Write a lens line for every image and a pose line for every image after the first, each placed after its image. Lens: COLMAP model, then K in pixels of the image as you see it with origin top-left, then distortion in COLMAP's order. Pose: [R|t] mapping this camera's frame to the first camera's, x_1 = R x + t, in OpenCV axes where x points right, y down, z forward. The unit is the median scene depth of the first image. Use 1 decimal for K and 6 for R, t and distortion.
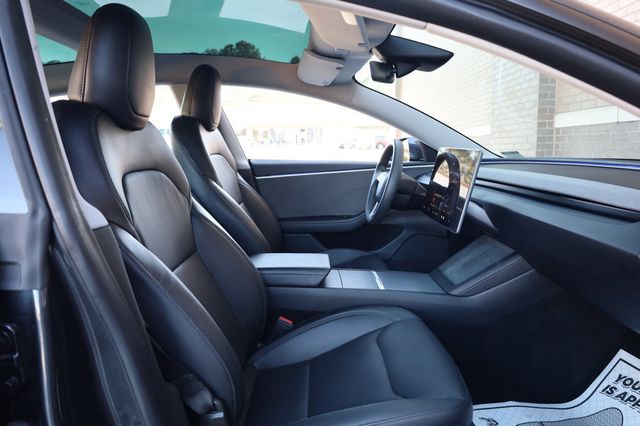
lens RADIAL K [[449.5, 0, 320.0], [0, 449.5, 213.0], [0, 0, 1]] dist [0.000357, -0.000212]
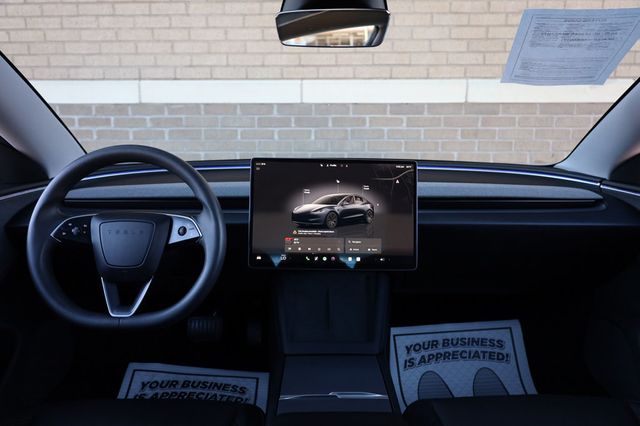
lens RADIAL K [[512.6, 0, 320.0], [0, 512.6, 213.0], [0, 0, 1]] dist [0.005074, 0.005690]
pose [[0.001809, -0.174413, 0.984671, -0.527439], [0.143768, 0.974488, 0.172346, -0.215350], [-0.989610, 0.141253, 0.026838, 1.072256]]
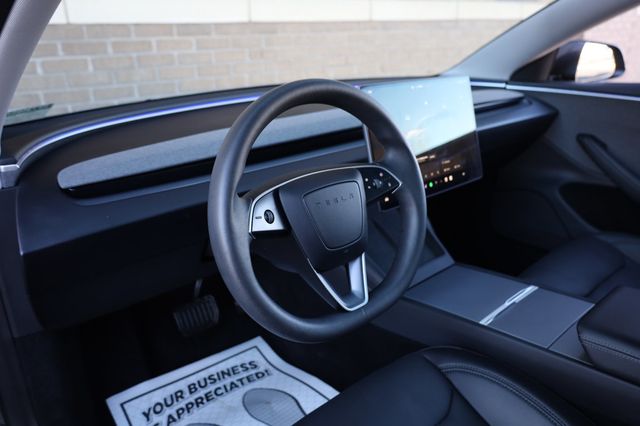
lens RADIAL K [[498.6, 0, 320.0], [0, 498.6, 213.0], [0, 0, 1]] dist [0.026581, 0.002489]
pose [[-0.662085, -0.223412, 0.715353, -0.176122], [0.145067, 0.898272, 0.414804, -0.311638], [-0.735254, 0.378410, -0.562323, 1.690789]]
